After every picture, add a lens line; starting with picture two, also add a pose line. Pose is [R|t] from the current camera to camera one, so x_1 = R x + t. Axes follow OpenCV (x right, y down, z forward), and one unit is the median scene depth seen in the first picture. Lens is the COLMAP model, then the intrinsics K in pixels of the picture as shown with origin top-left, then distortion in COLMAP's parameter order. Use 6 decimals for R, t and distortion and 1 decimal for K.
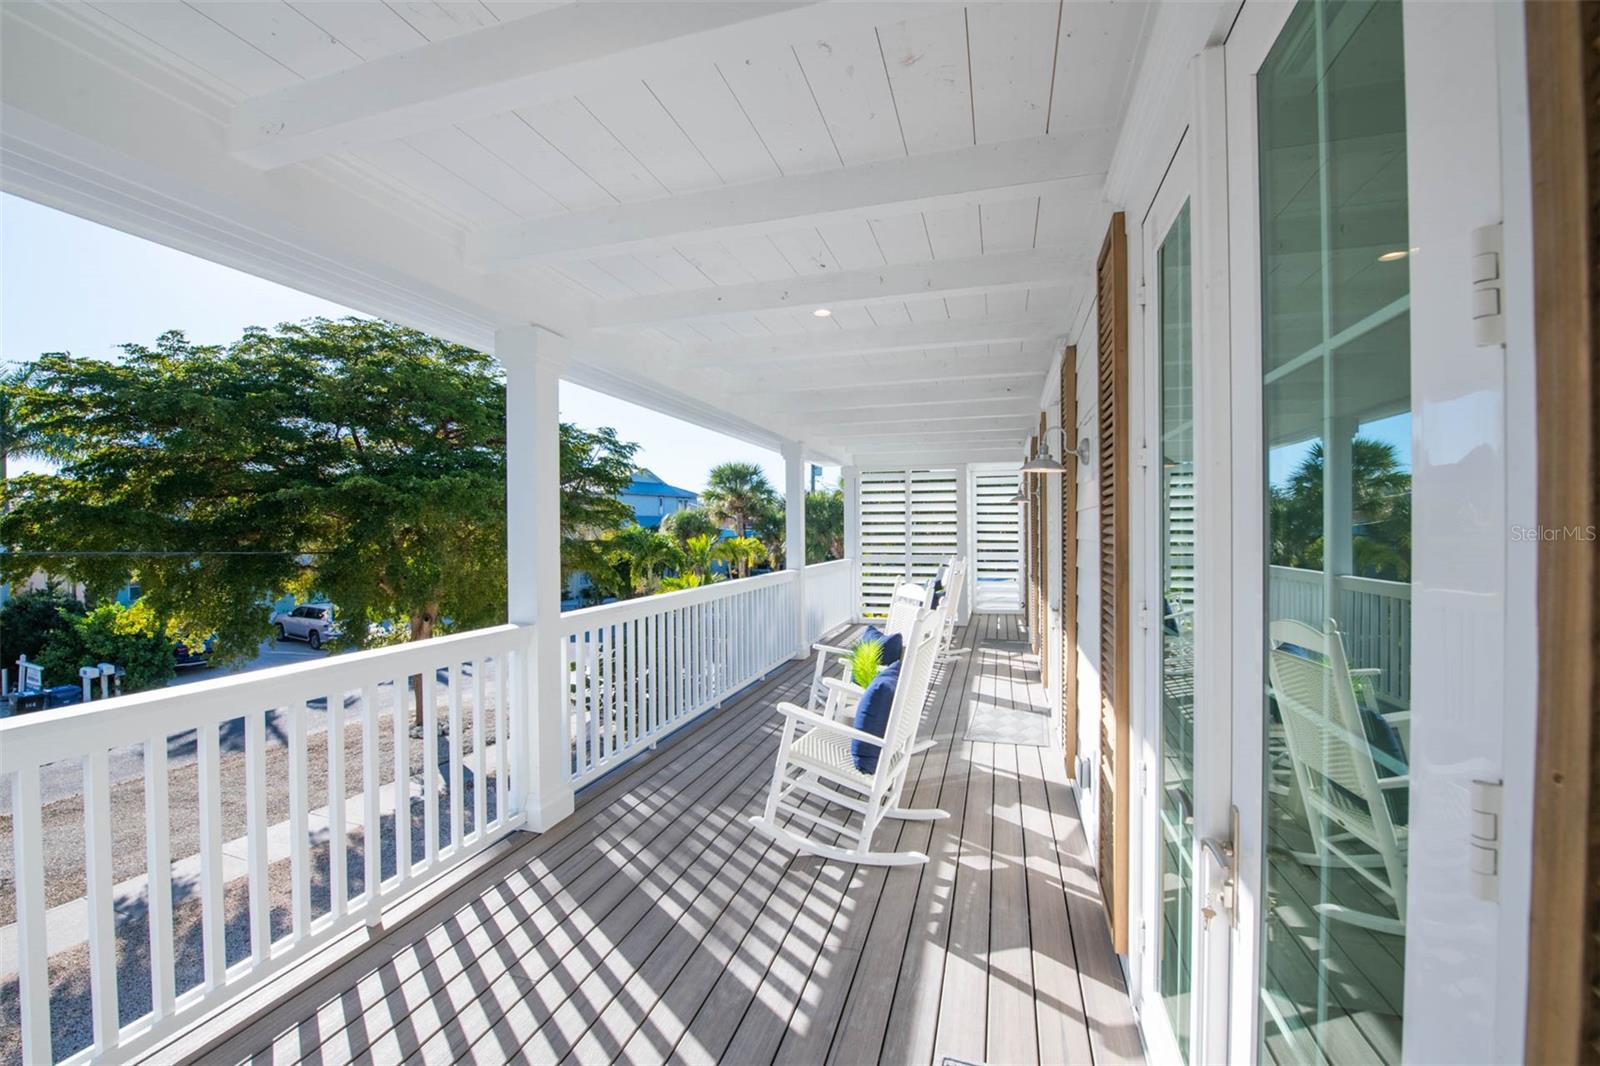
lens RADIAL K [[641.0, 0, 801.0], [0, 641.0, 536.0], [0, 0, 1]] dist [-0.020613, -0.001101]
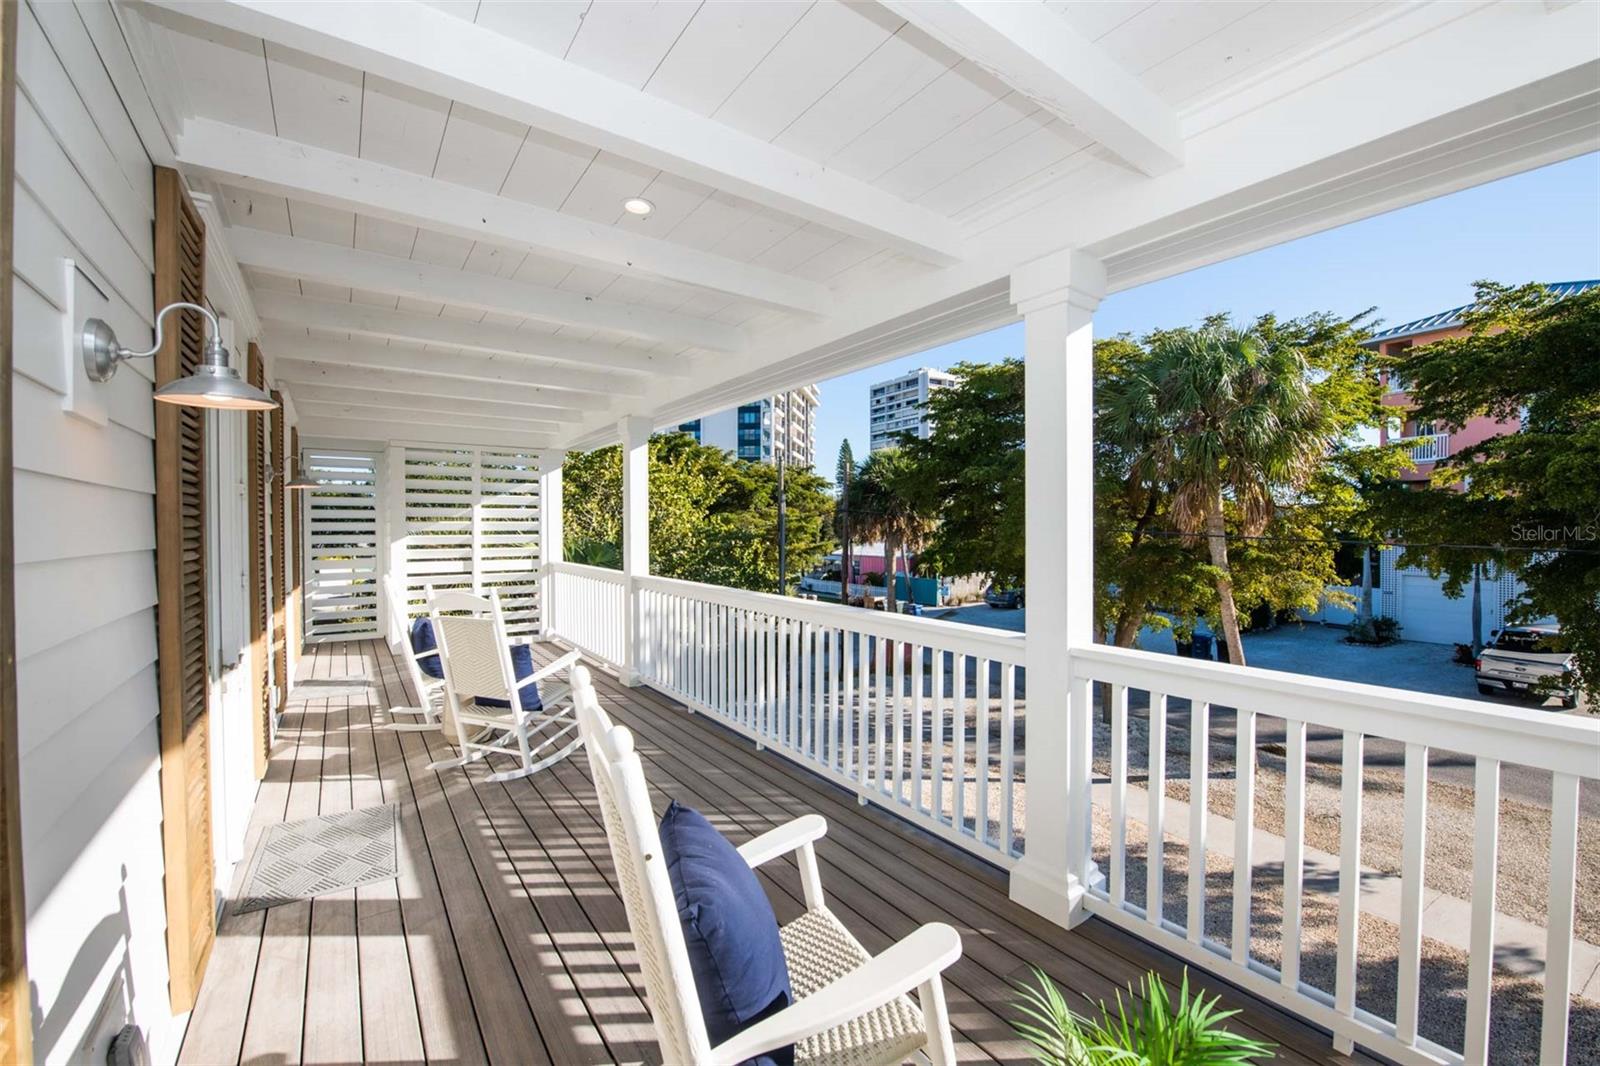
lens RADIAL K [[641.0, 0, 804.6], [0, 641.0, 524.1], [0, 0, 1]] dist [-0.020613, -0.001101]
pose [[-0.597567, 0.005534, -0.801800, 0.619358], [0.000017, 0.999976, 0.006889, -0.018367], [0.801819, 0.004103, -0.597553, 2.001453]]
